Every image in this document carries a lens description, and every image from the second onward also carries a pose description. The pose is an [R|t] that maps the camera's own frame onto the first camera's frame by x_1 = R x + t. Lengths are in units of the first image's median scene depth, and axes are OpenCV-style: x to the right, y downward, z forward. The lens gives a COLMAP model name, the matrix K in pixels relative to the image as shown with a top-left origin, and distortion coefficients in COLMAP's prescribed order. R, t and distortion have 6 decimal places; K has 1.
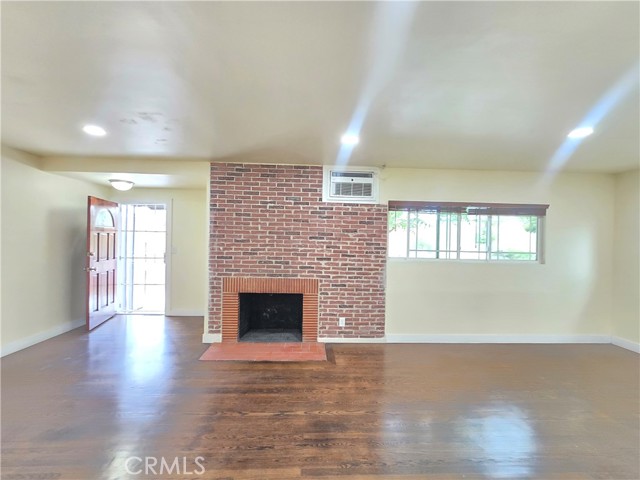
lens RADIAL K [[261.7, 0, 320.2], [0, 261.7, 238.8], [0, 0, 1]] dist [-0.004667, 0.002058]
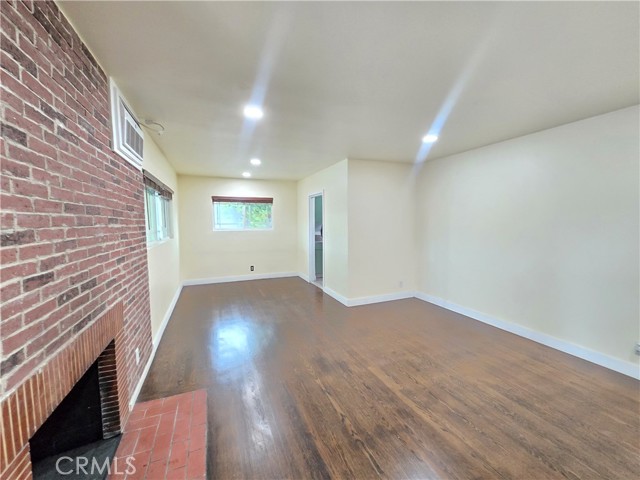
lens RADIAL K [[261.7, 0, 317.9], [0, 261.7, 241.3], [0, 0, 1]] dist [-0.004667, 0.002058]
pose [[-0.336219, -0.088259, 0.937639, -1.001673], [0.003013, 0.995493, 0.094785, -0.018145], [-0.941779, 0.034694, -0.334438, 1.290061]]
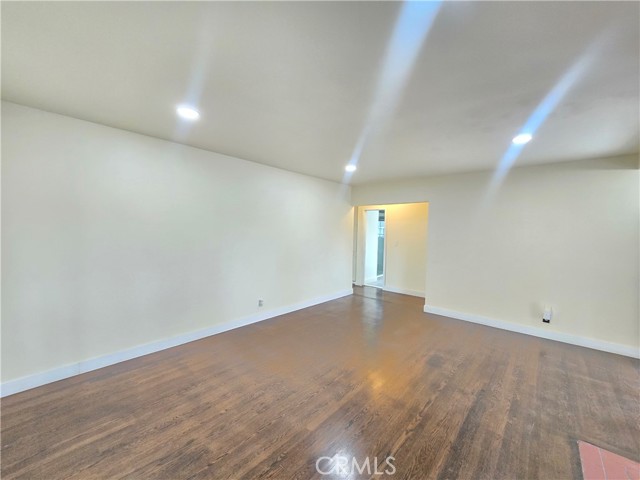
lens RADIAL K [[261.7, 0, 319.1], [0, 261.7, 238.1], [0, 0, 1]] dist [-0.004667, 0.002058]
pose [[-0.695097, -0.017497, -0.718703, 0.541516], [-0.036568, 0.999270, 0.011039, 0.009447], [0.717985, 0.033955, -0.695229, 1.306370]]
